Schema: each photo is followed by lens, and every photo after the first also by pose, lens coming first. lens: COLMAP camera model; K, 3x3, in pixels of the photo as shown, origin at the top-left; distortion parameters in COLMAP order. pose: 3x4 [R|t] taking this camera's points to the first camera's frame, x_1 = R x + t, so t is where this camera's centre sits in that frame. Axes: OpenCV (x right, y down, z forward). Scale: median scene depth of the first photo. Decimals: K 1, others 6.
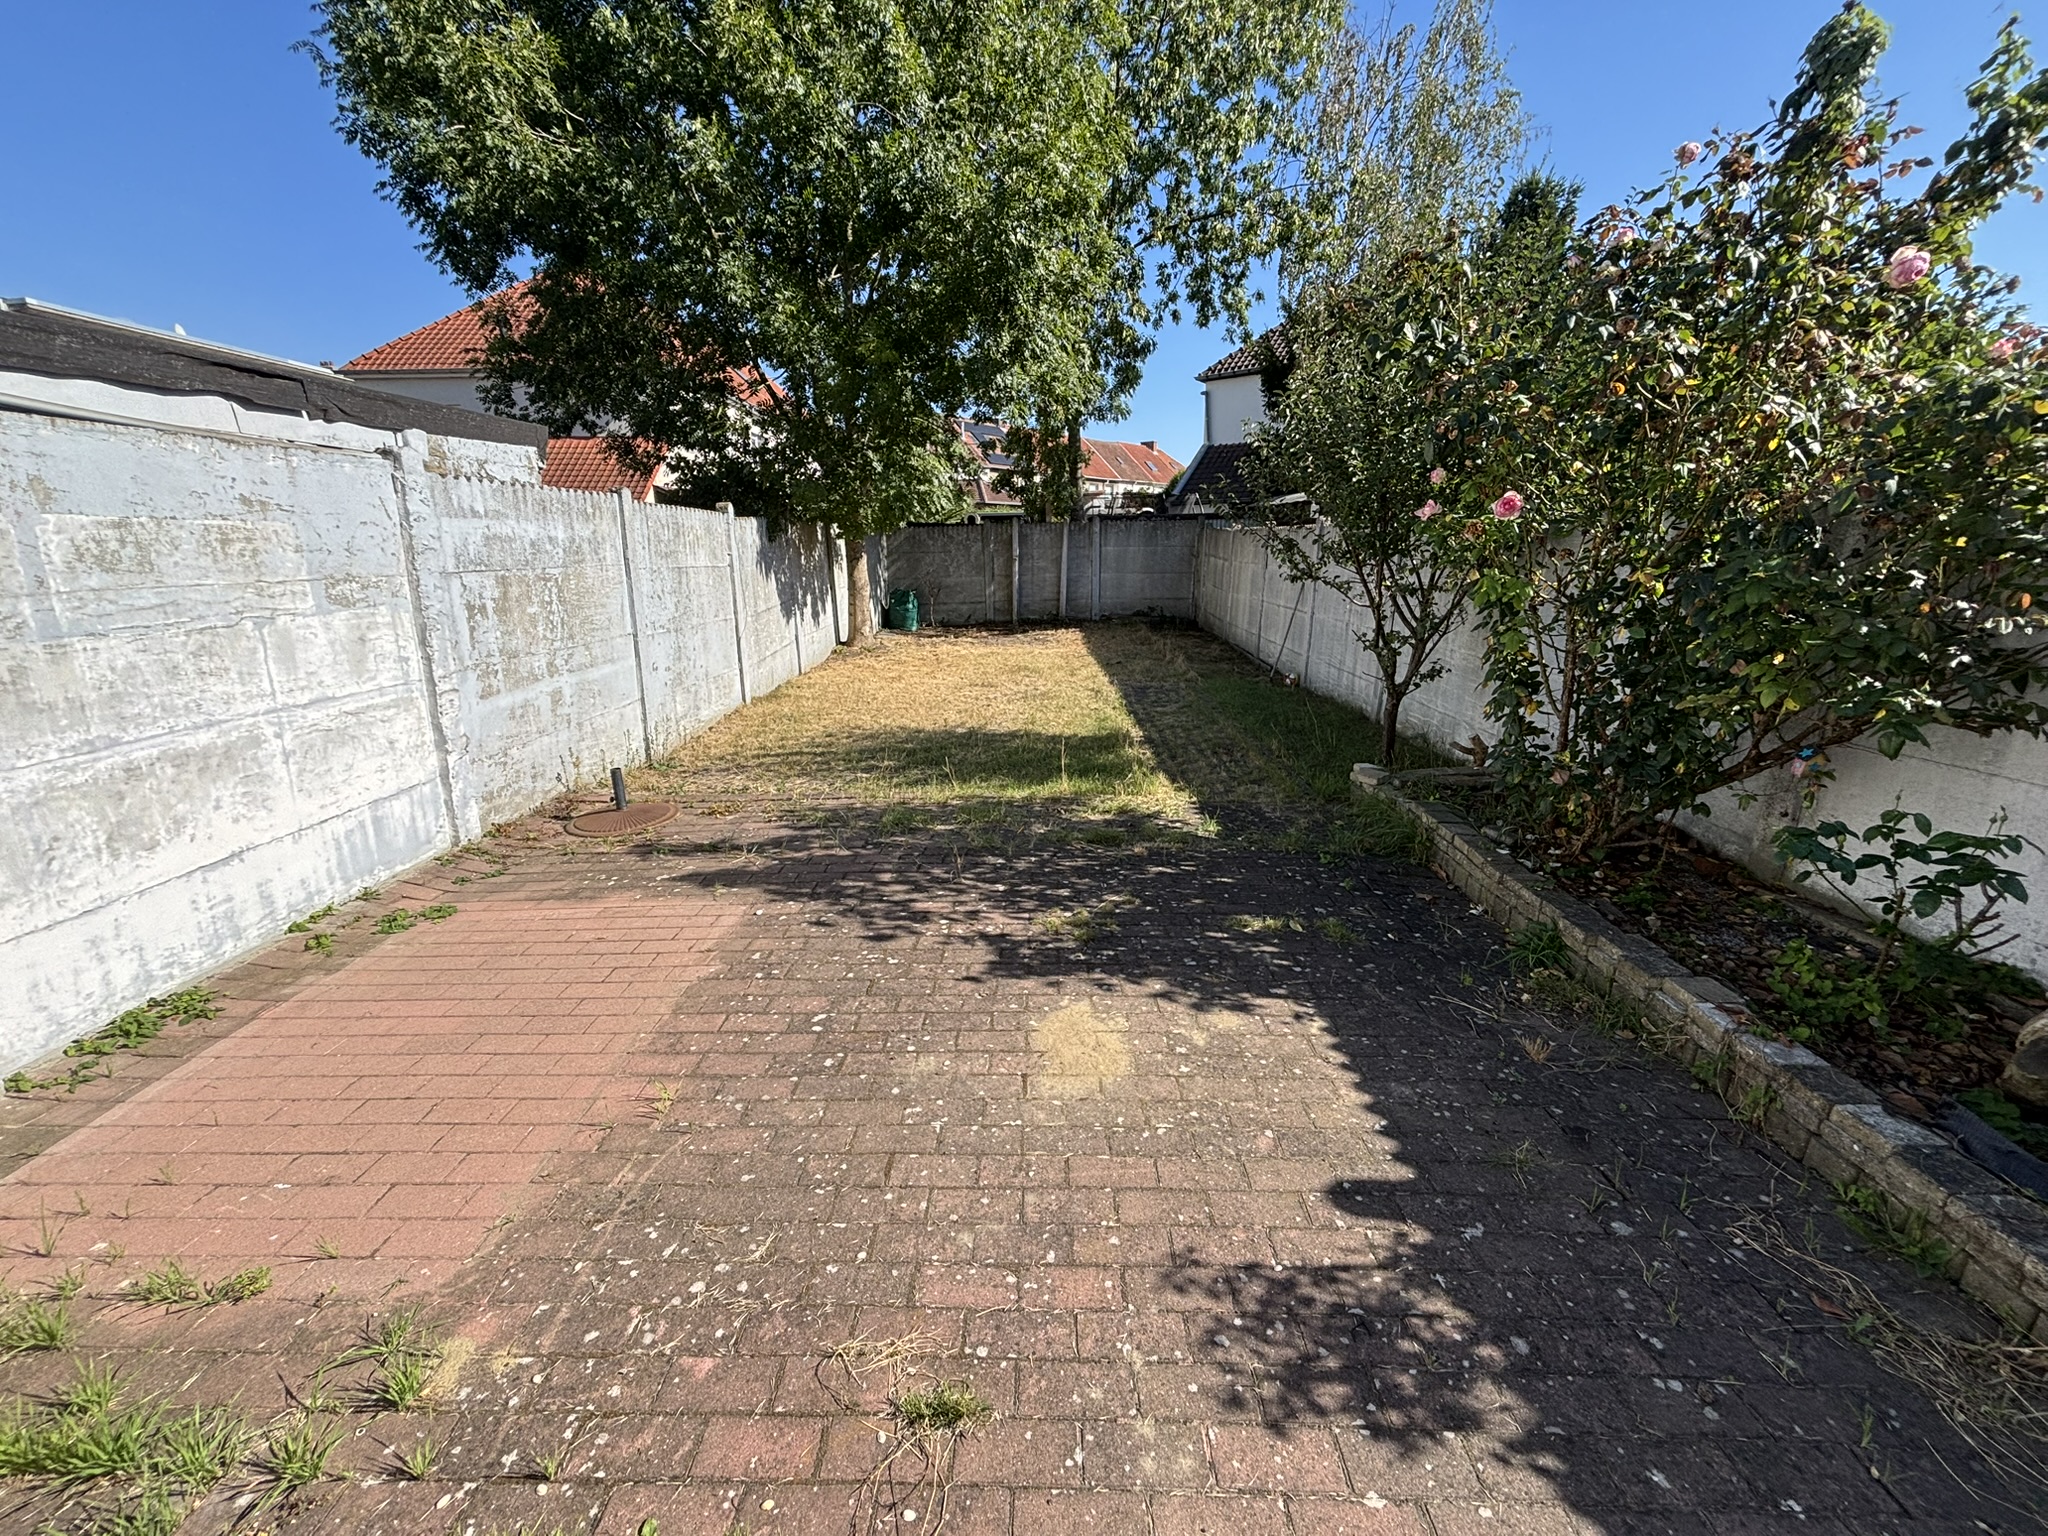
lens RADIAL K [[818.6, 0, 1028.1], [0, 818.6, 768.3], [0, 0, 1]] dist [-0.000076, -0.000109]
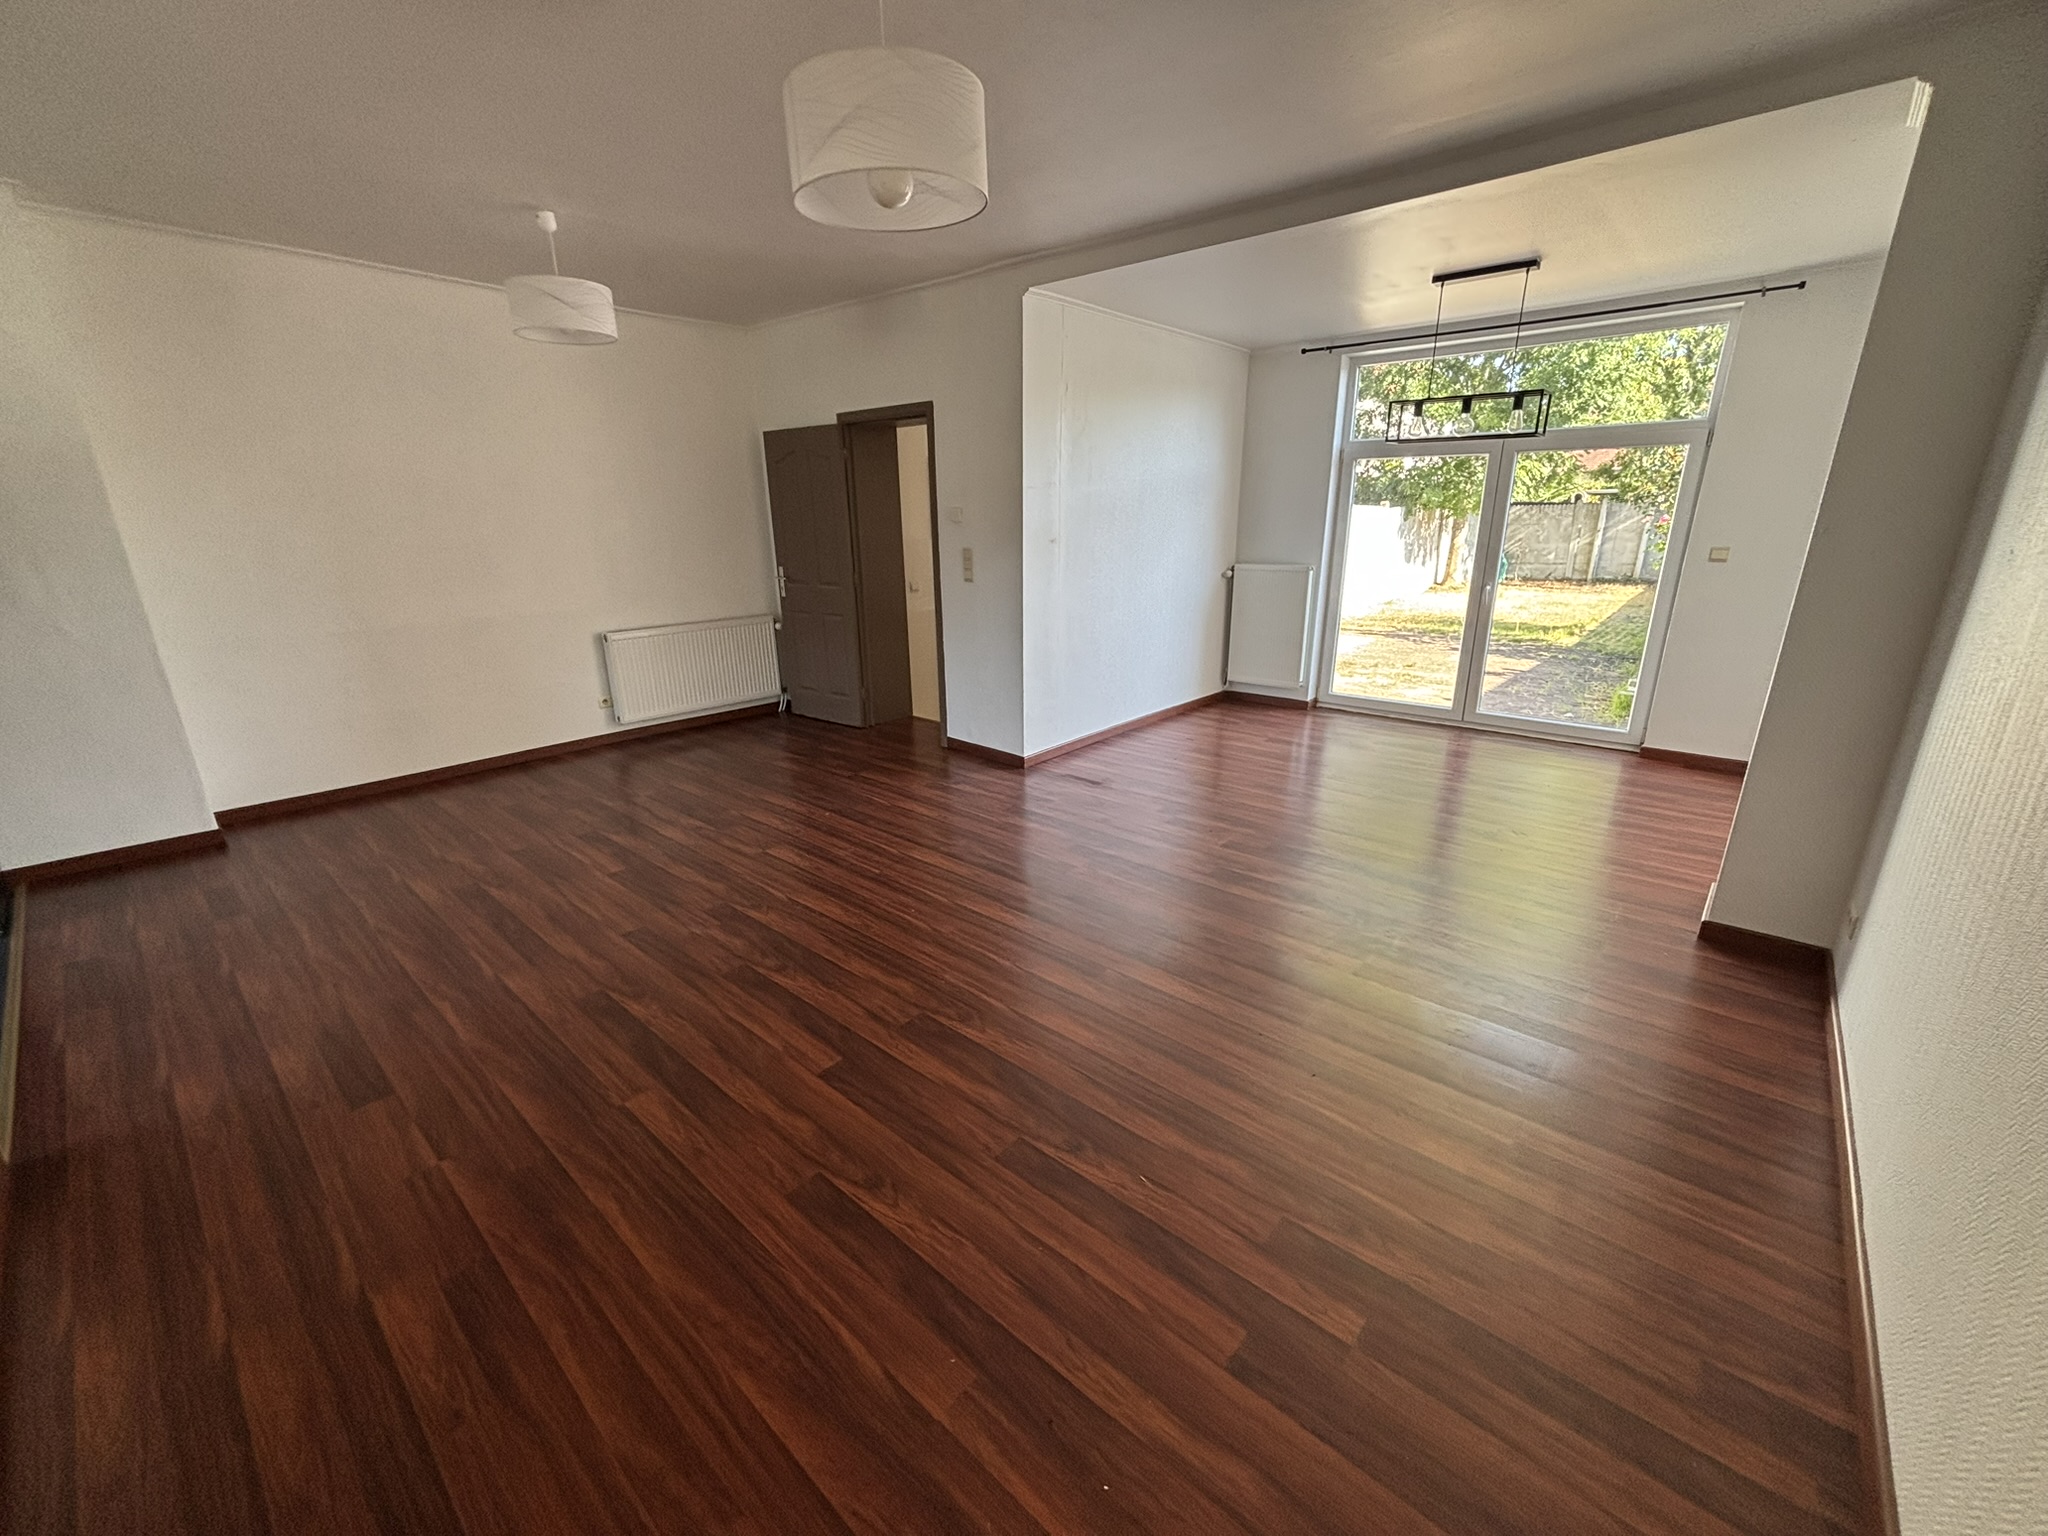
lens RADIAL K [[818.6, 0, 1023.0], [0, 818.6, 762.6], [0, 0, 1]] dist [-0.000076, -0.000109]
pose [[0.759380, 0.186060, -0.623477, 0.383811], [-0.167221, 0.981863, 0.089339, 0.327622], [0.628791, 0.036416, 0.776721, -1.302546]]
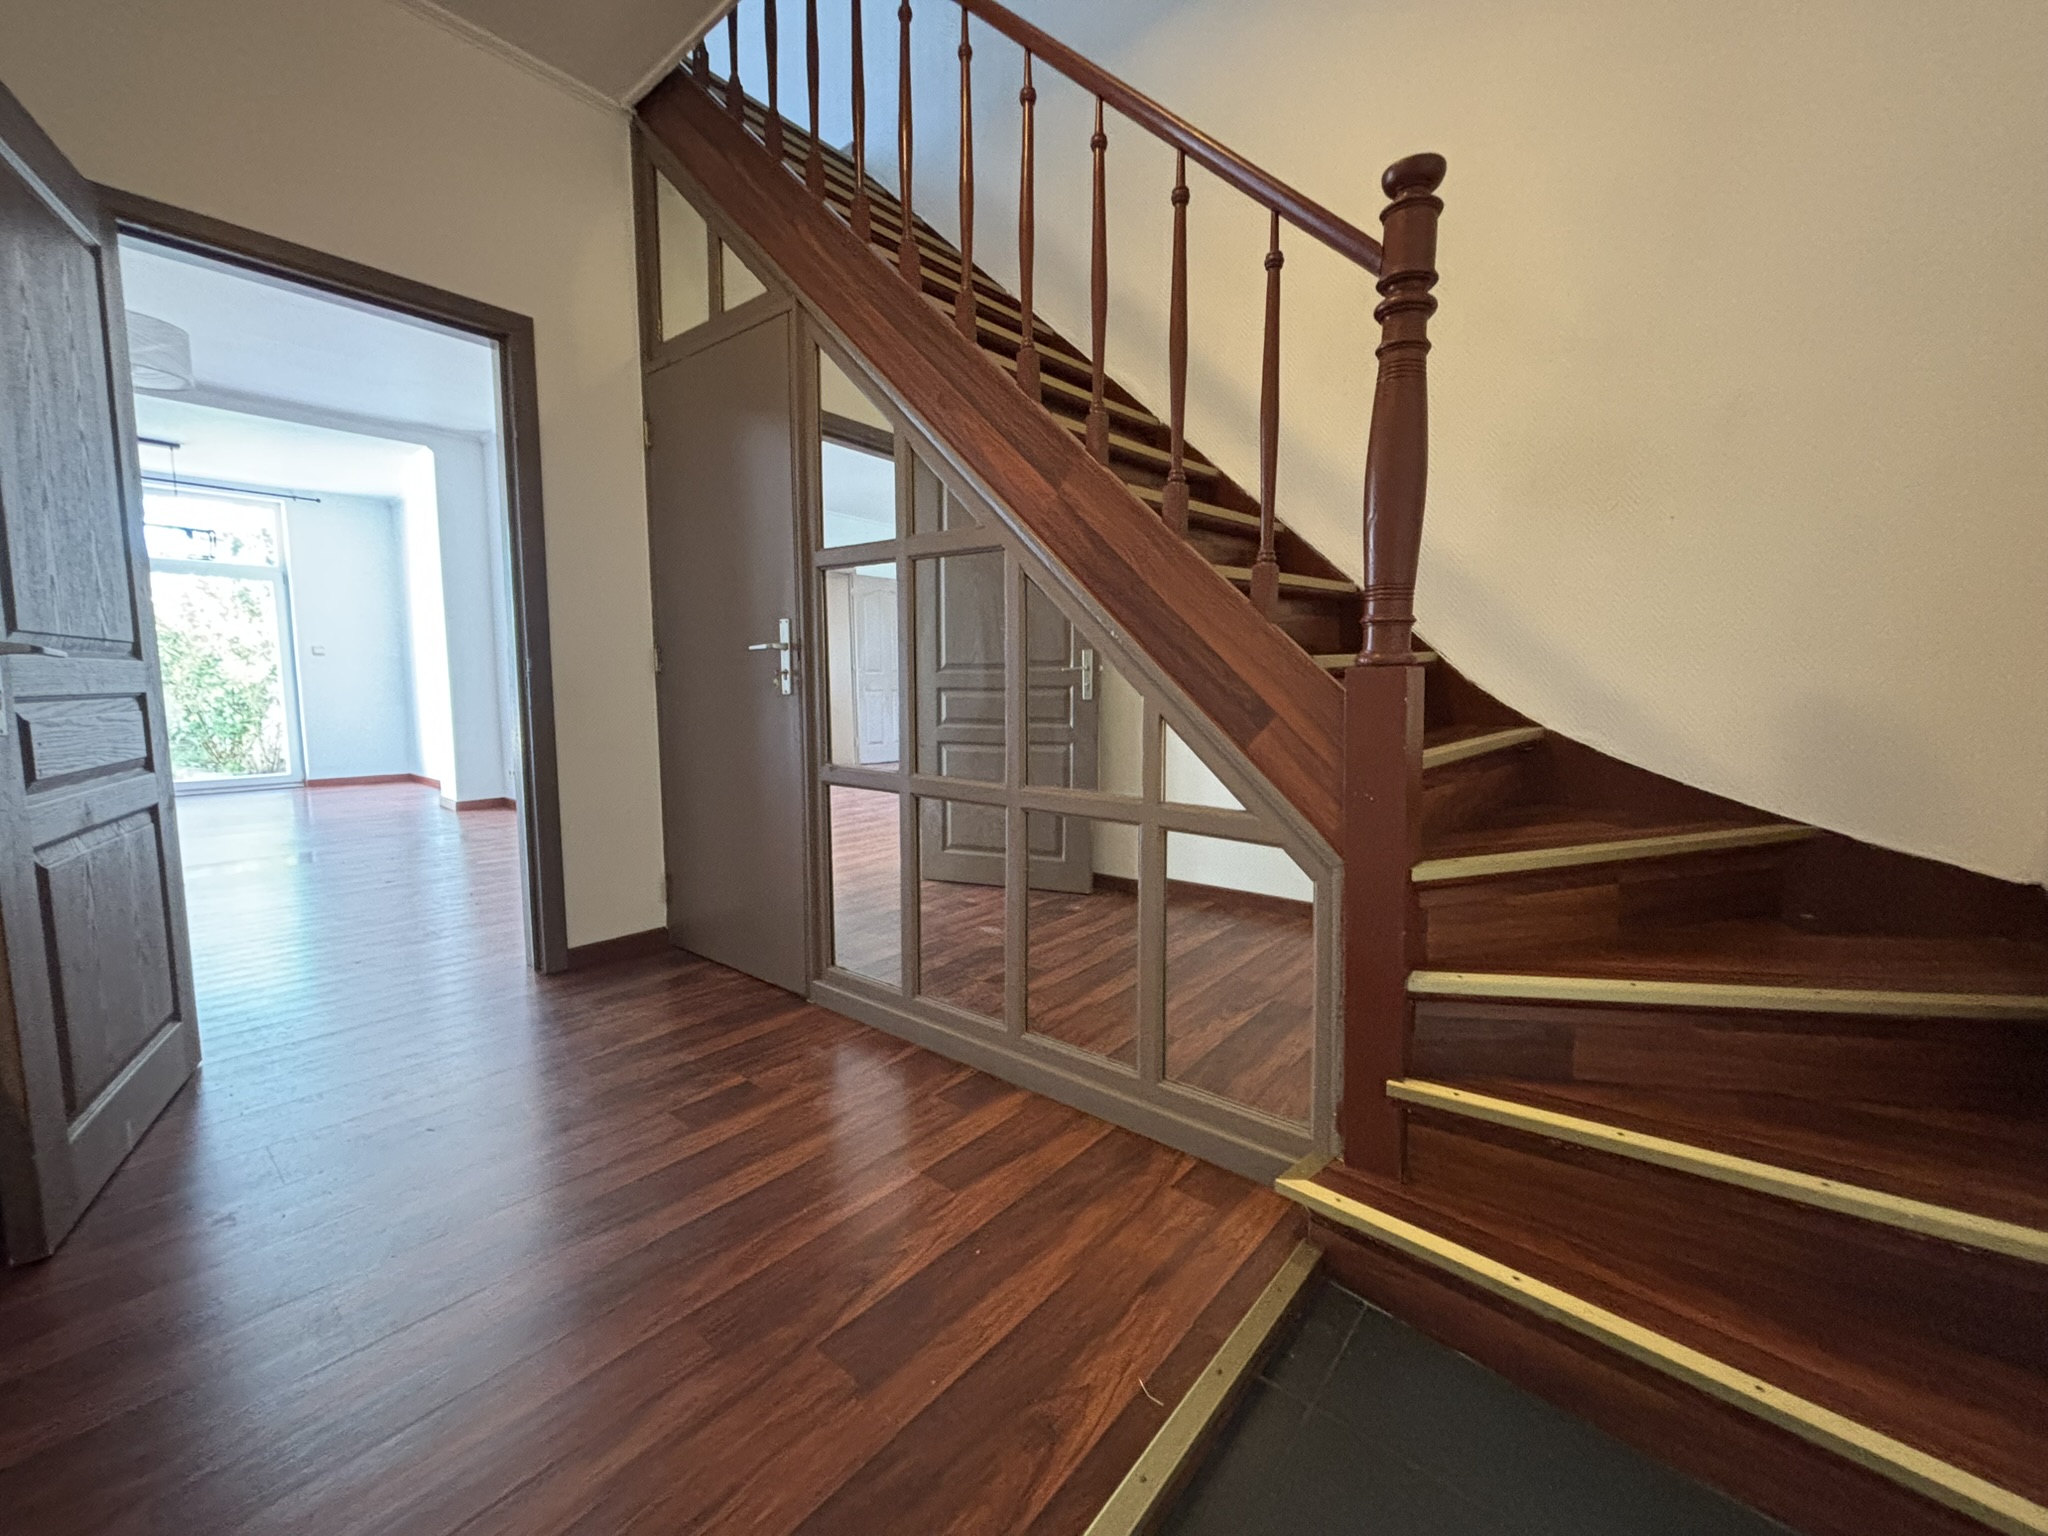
lens RADIAL K [[818.6, 0, 1015.2], [0, 818.6, 762.3], [0, 0, 1]] dist [-0.000076, -0.000109]
pose [[0.637633, -0.073346, 0.766841, 0.129975], [0.206146, 0.975398, -0.078118, 0.528101], [-0.742246, 0.207892, 0.637066, -1.734024]]
